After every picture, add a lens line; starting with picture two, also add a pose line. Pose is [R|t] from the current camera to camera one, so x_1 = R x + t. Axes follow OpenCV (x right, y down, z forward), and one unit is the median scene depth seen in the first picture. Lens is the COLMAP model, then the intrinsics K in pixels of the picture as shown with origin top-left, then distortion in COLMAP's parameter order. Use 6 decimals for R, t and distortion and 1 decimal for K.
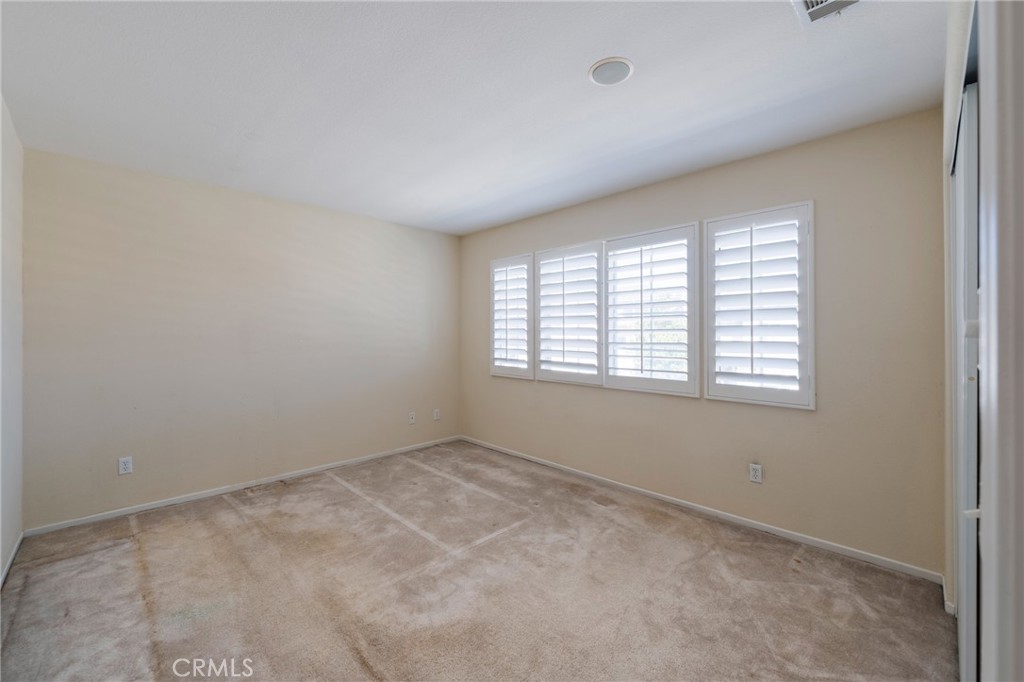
lens RADIAL K [[415.8, 0, 516.5], [0, 415.8, 333.2], [0, 0, 1]] dist [0.000940, -0.001031]
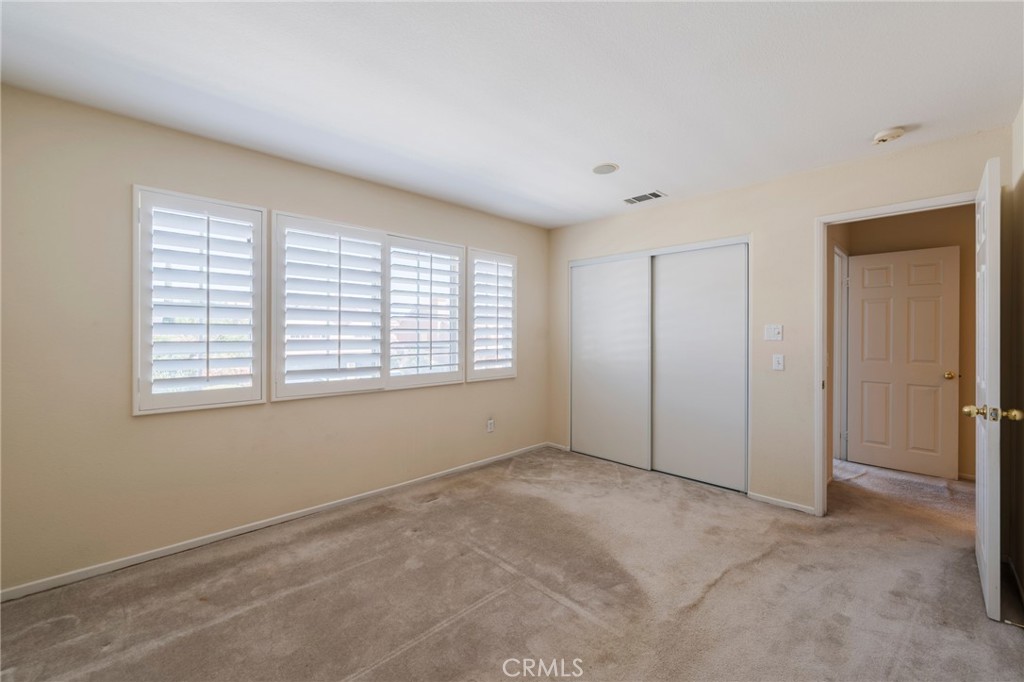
lens RADIAL K [[415.8, 0, 506.7], [0, 415.8, 336.2], [0, 0, 1]] dist [0.000940, -0.001031]
pose [[0.013351, -0.008166, 0.999878, -0.762752], [-0.003395, 0.999961, 0.008212, -0.000283], [-0.999905, -0.003504, 0.013323, 0.758458]]
